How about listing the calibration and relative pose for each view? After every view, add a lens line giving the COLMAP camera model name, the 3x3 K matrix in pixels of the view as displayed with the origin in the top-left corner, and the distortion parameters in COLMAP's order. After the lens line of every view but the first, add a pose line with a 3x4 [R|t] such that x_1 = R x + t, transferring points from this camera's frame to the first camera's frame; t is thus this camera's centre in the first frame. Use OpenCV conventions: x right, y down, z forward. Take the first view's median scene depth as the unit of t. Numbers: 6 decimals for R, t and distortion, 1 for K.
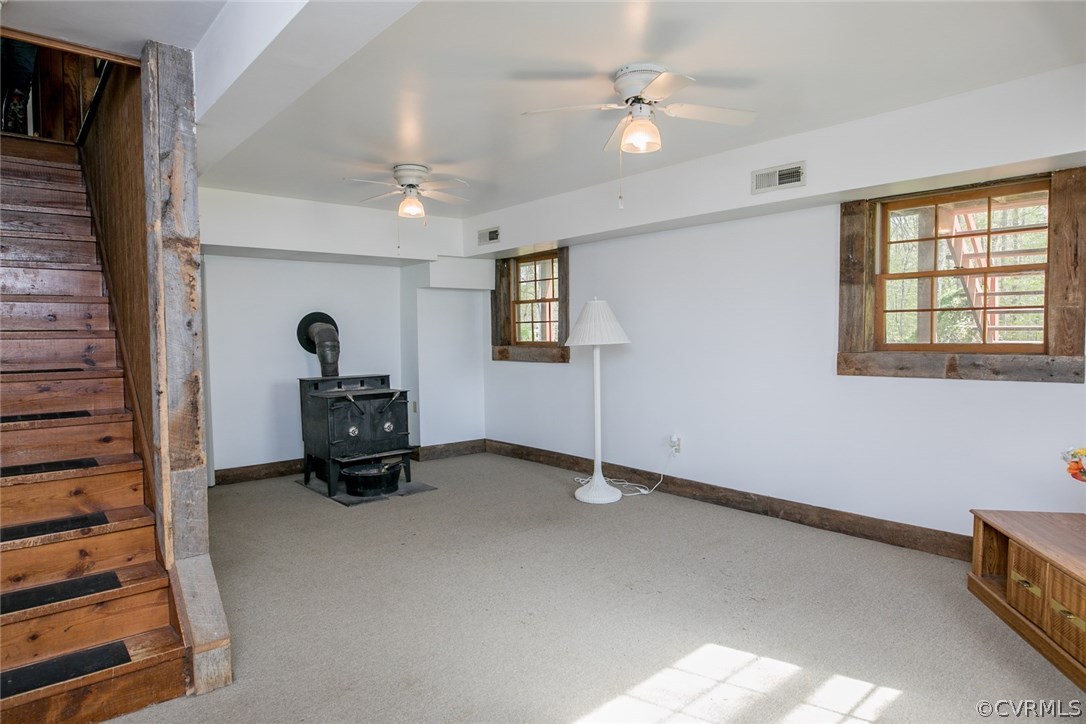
lens RADIAL K [[625.0, 0, 543.0], [0, 625.0, 362.0], [0, 0, 1]] dist [-0.023194, -0.001070]
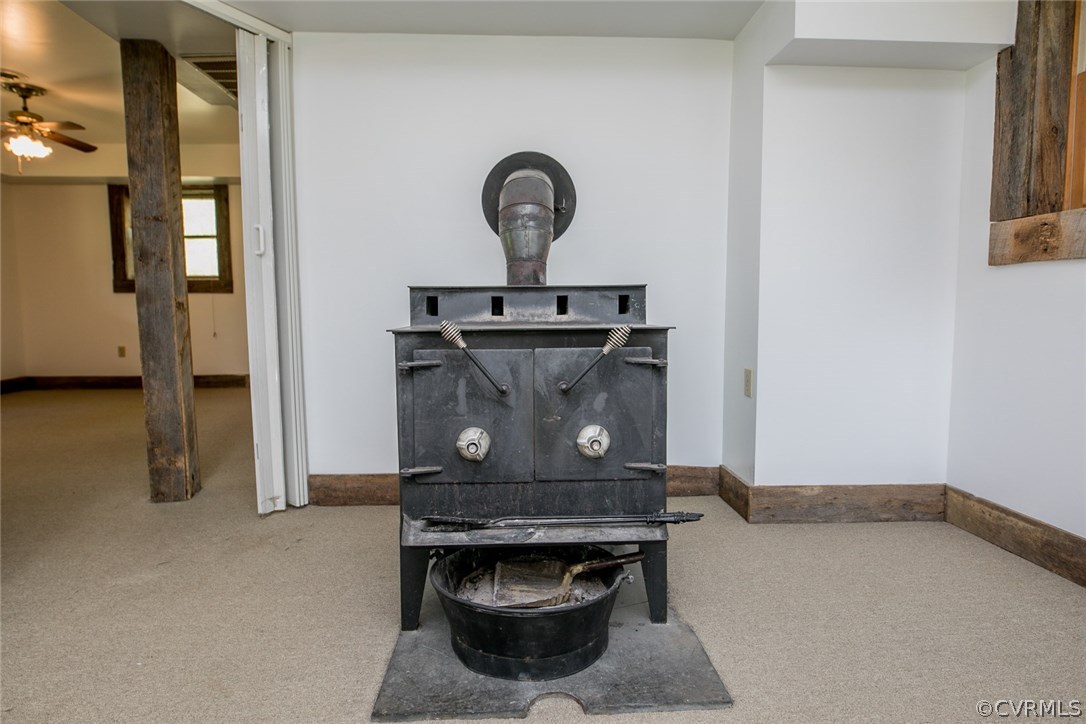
lens RADIAL K [[625.0, 0, 543.0], [0, 625.0, 362.0], [0, 0, 1]] dist [-0.023194, -0.001070]
pose [[0.788795, 0.066577, -0.611040, -0.073104], [-0.032828, 0.997261, 0.066281, 0.041075], [0.613779, -0.032223, 0.788820, 0.665647]]
